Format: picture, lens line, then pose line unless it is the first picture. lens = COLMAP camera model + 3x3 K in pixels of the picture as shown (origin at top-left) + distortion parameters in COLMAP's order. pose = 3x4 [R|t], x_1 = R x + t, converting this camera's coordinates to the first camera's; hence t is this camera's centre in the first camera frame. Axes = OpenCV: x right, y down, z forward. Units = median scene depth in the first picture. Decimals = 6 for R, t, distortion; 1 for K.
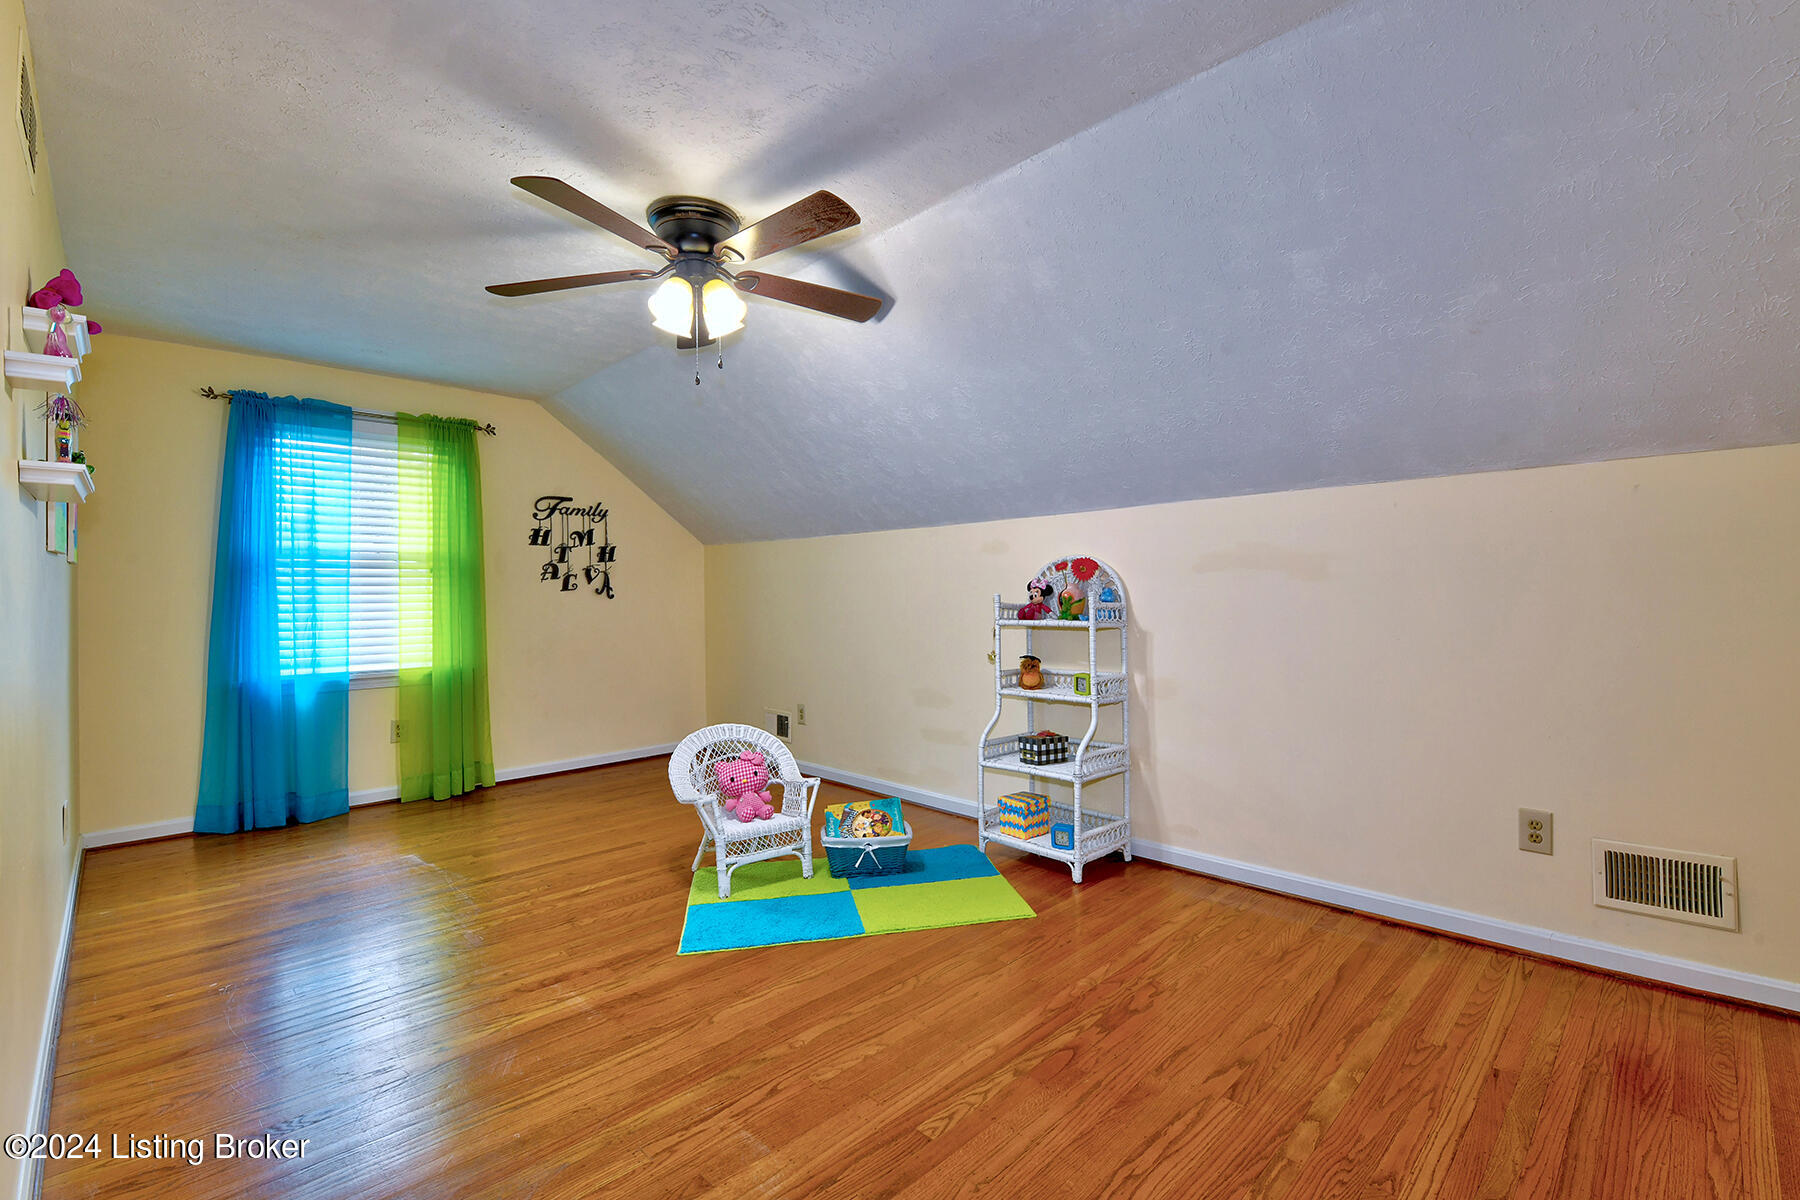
lens RADIAL K [[820.3, 0, 900.0], [0, 820.3, 600.0], [0, 0, 1]] dist [-0.021267, -0.000430]
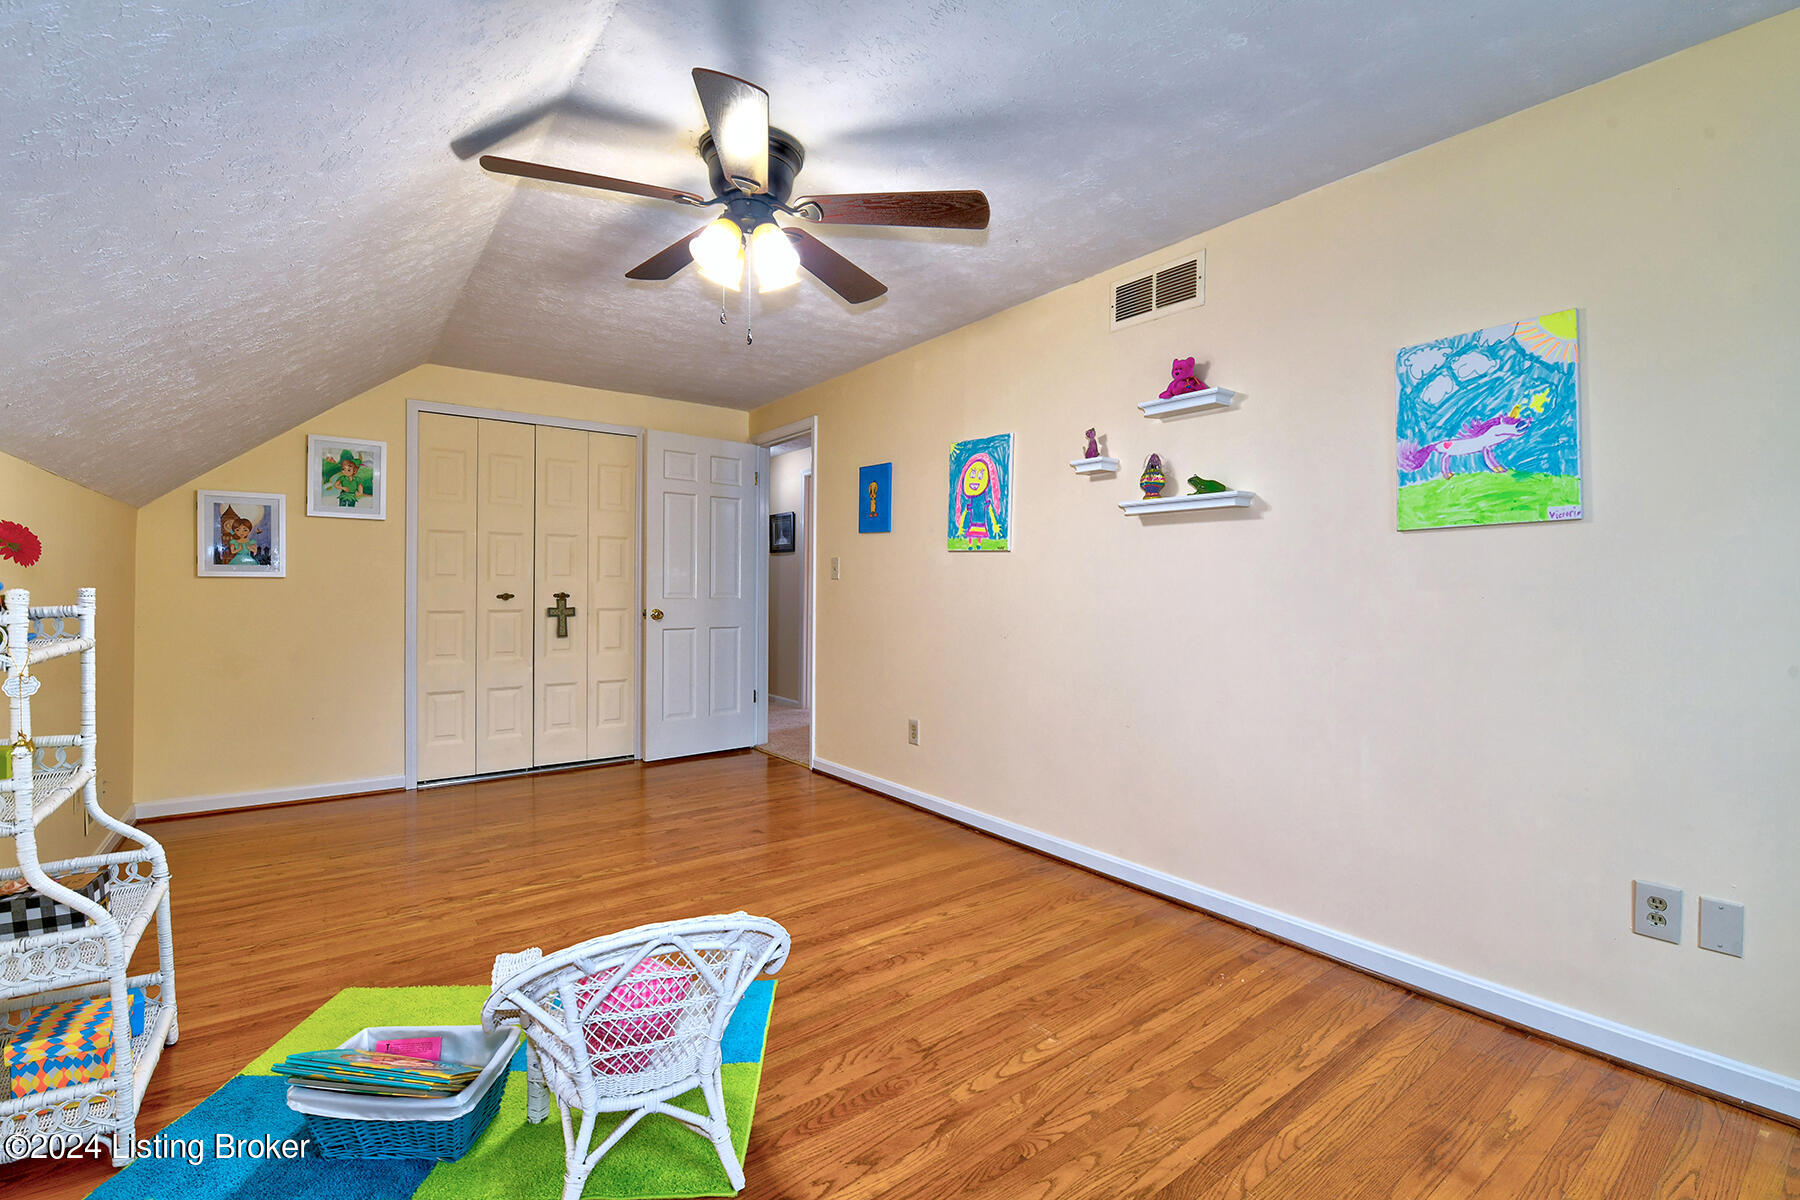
lens RADIAL K [[820.3, 0, 900.0], [0, 820.3, 600.0], [0, 0, 1]] dist [-0.021267, -0.000430]
pose [[-0.992666, 0.009643, 0.120504, -0.592733], [0.013924, 0.999300, 0.034733, -0.025469], [-0.120084, 0.036157, -0.992105, 2.121145]]
